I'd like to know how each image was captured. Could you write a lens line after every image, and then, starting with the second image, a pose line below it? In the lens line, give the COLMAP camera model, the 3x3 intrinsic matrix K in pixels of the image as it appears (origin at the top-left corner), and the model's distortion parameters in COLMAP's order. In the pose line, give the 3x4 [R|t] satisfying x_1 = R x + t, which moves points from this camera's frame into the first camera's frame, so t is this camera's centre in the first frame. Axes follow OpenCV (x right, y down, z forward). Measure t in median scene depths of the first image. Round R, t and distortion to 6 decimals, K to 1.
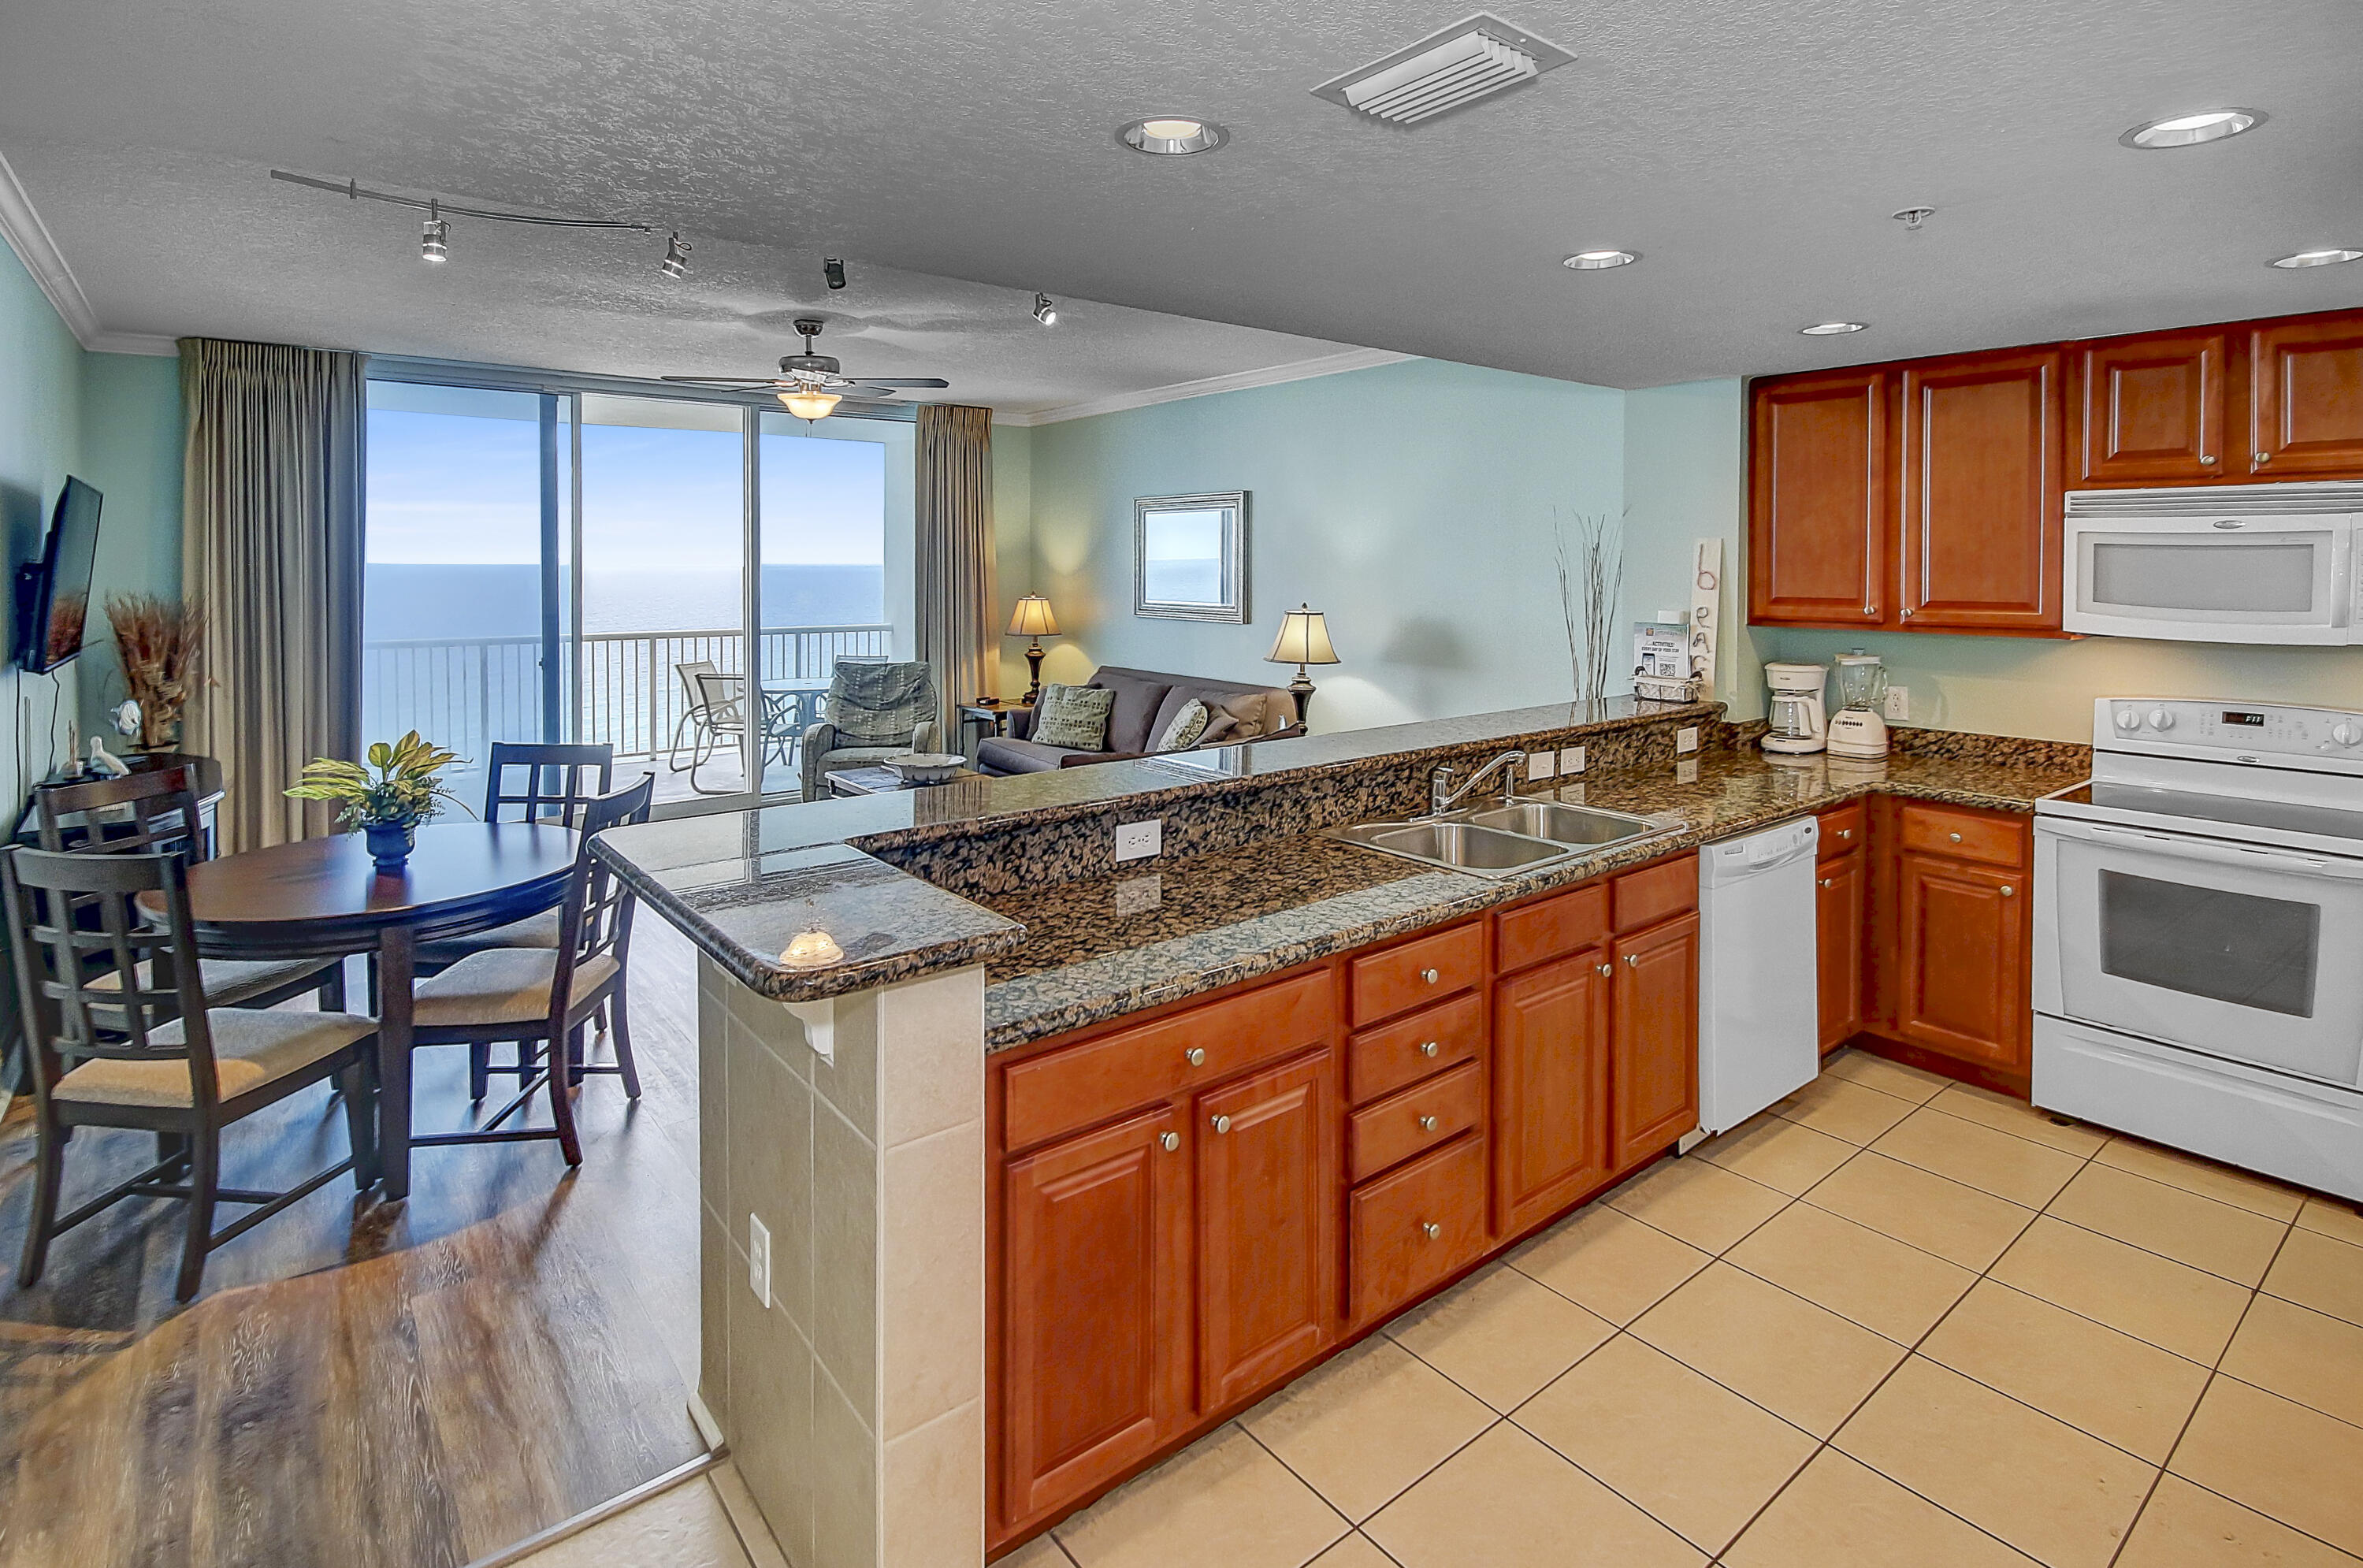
lens RADIAL K [[1127.4, 0, 1167.8], [0, 1127.4, 585.6], [0, 0, 1]] dist [0.008719, -0.004632]
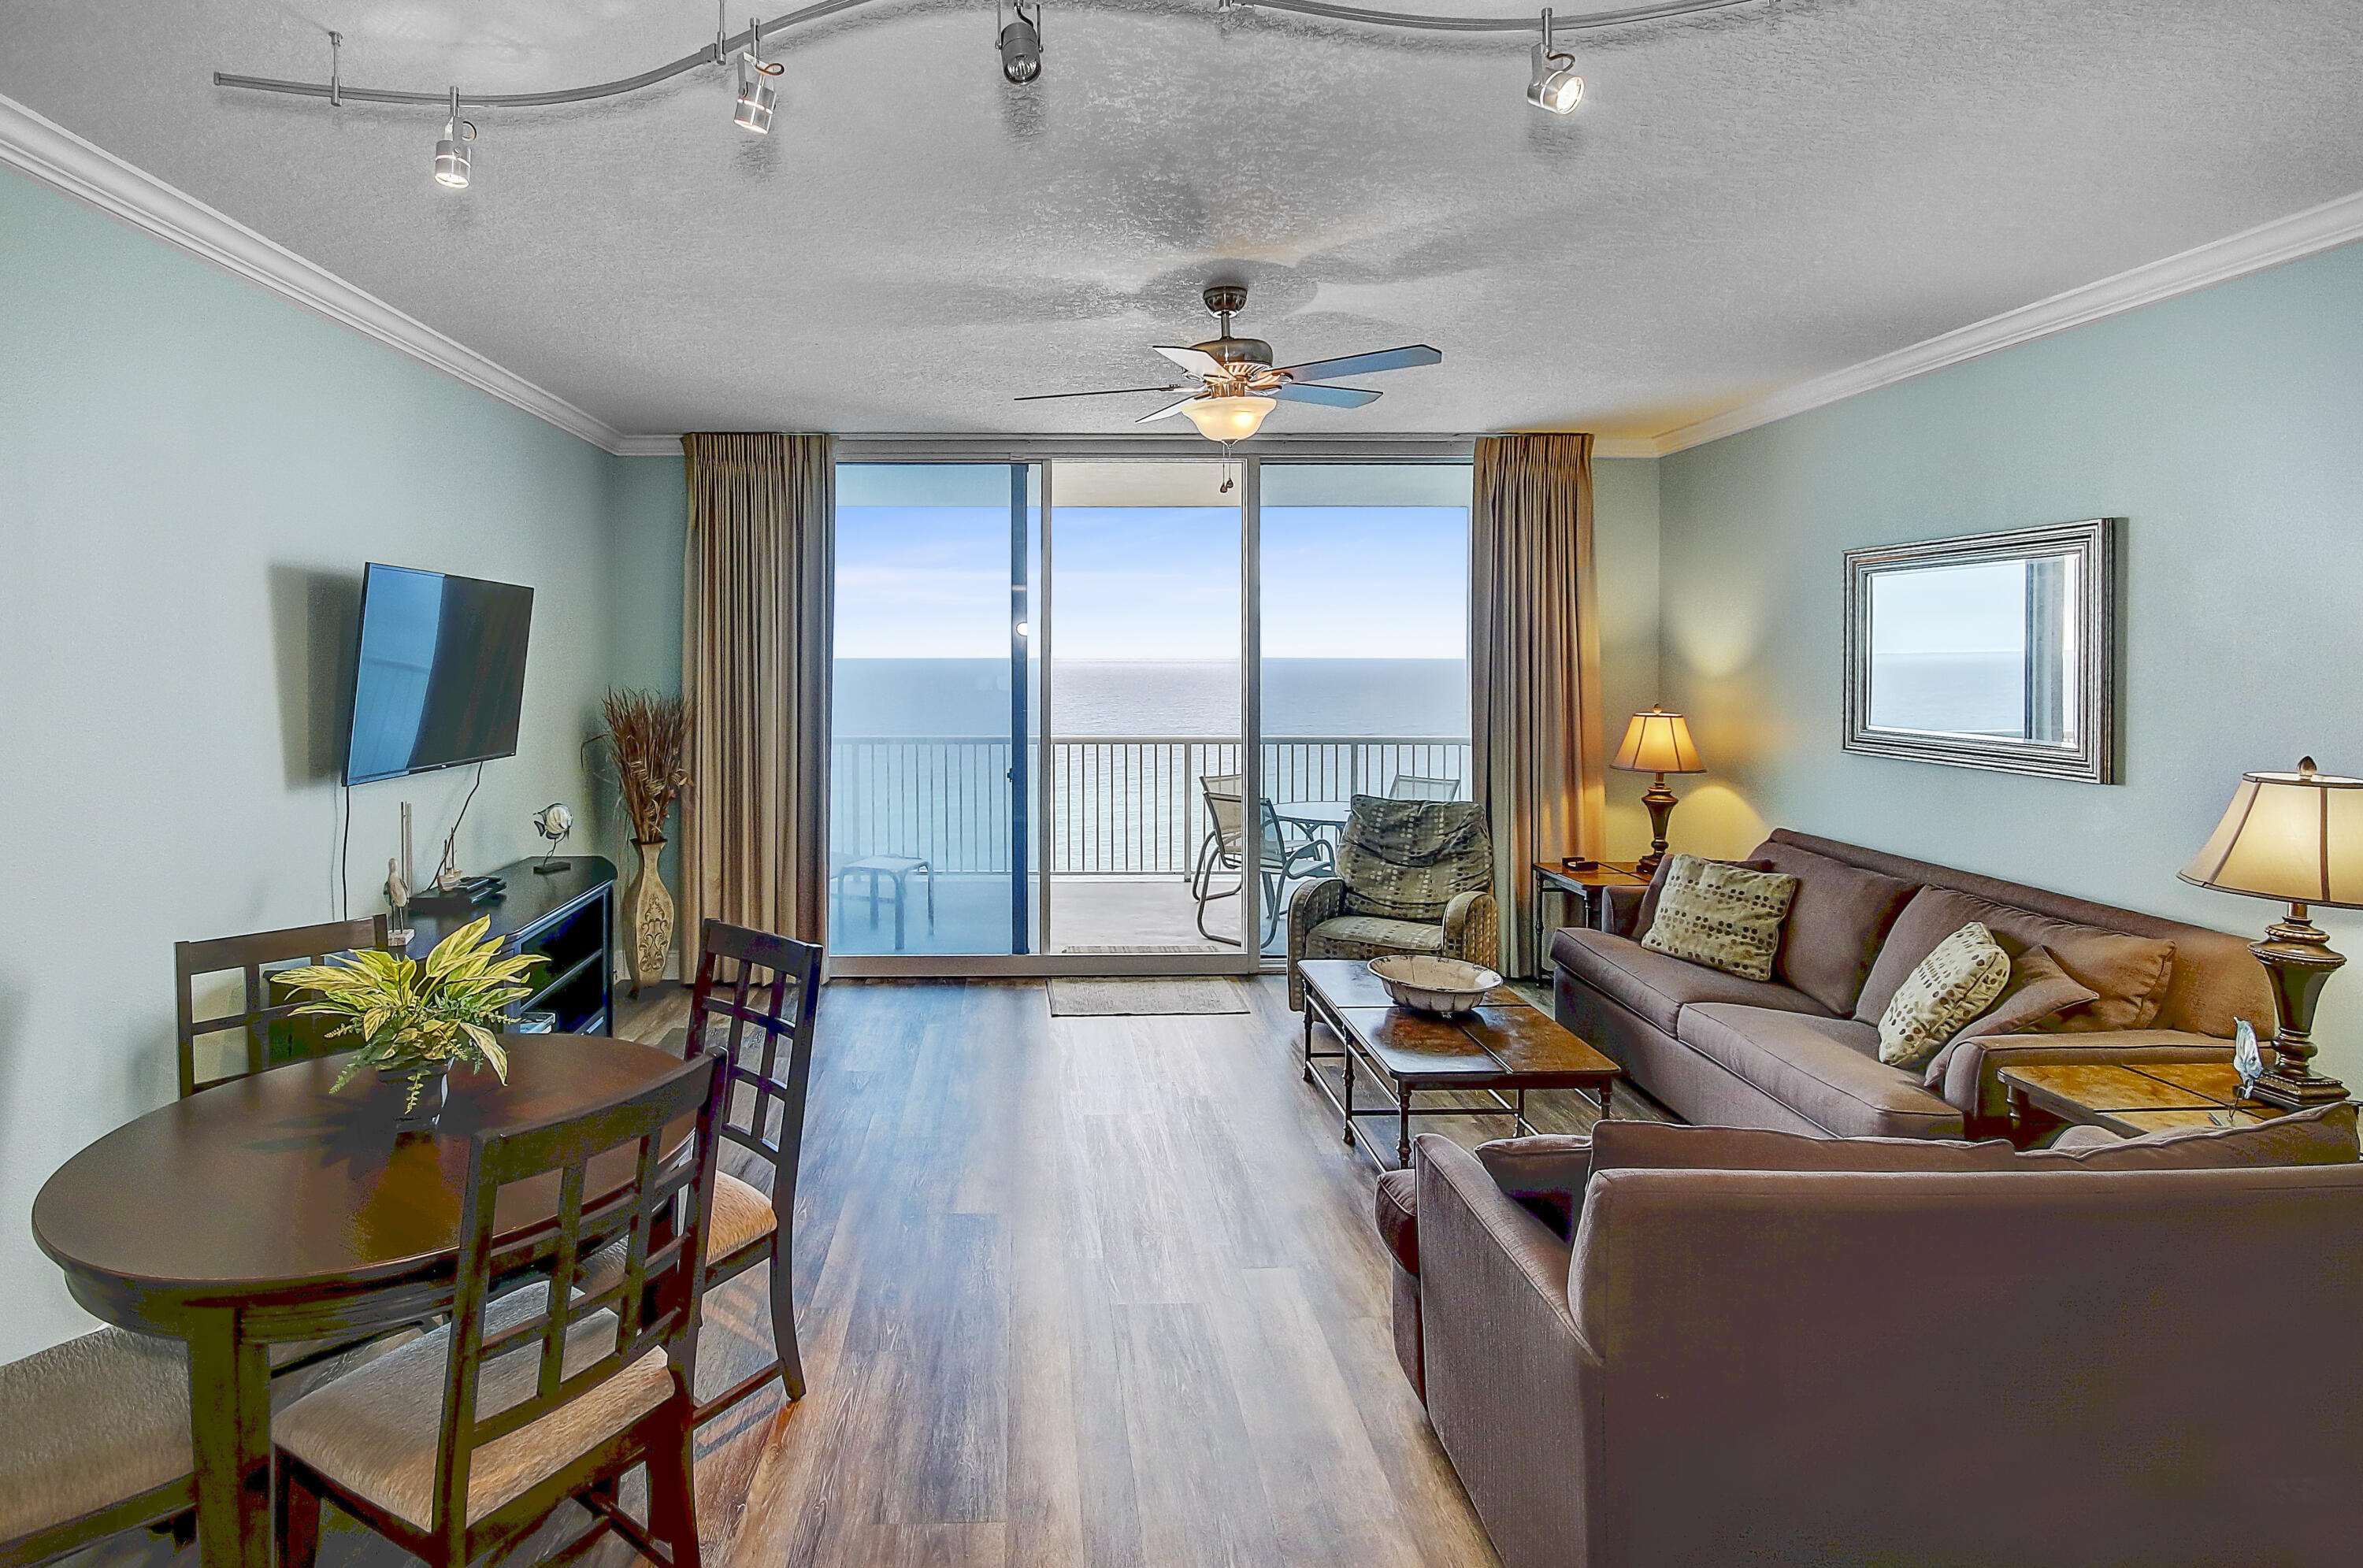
lens RADIAL K [[1127.3, 0, 1072.2], [0, 1127.3, 673.9], [0, 0, 1]] dist [0.008719, -0.004632]
pose [[0.800706, 0.009199, -0.598987, 0.001608], [-0.012231, 0.999925, -0.000993, -0.008808], [0.598933, 0.008121, 0.800758, 0.325443]]
